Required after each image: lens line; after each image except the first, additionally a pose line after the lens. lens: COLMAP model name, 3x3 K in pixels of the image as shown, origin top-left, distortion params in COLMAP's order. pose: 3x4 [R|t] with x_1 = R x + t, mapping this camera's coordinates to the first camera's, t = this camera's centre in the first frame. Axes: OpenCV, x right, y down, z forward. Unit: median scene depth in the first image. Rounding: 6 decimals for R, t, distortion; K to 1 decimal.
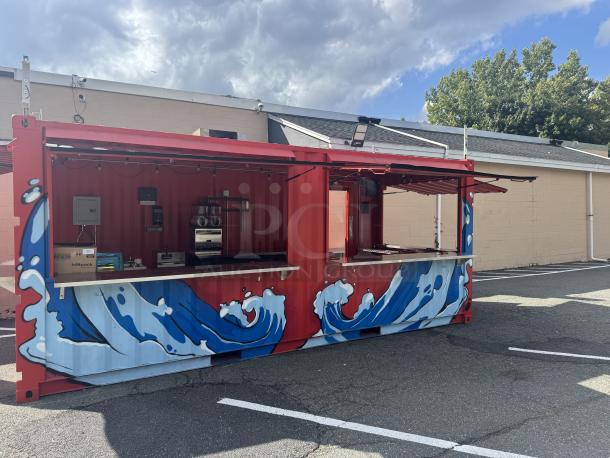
lens RADIAL K [[429.4, 0, 310.7], [0, 429.4, 224.3], [0, 0, 1]] dist [0.070029, -0.092149]
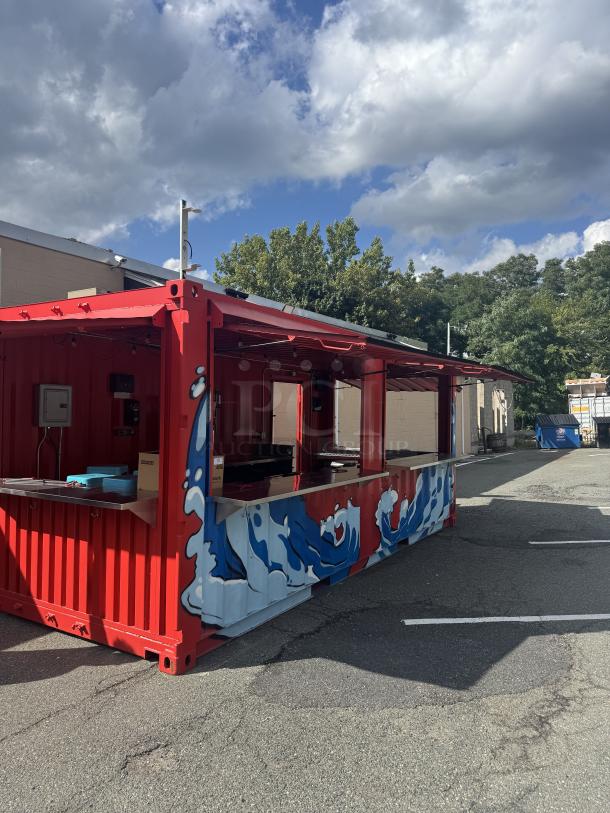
lens RADIAL K [[572.3, 0, 310.1], [0, 572.3, 394.8], [0, 0, 1]] dist [0.070029, -0.092149]
pose [[0.873617, 0.021973, 0.486118, -0.650639], [0.002270, 0.998785, -0.049226, -0.002969], [-0.486609, 0.044108, 0.872506, 0.023579]]
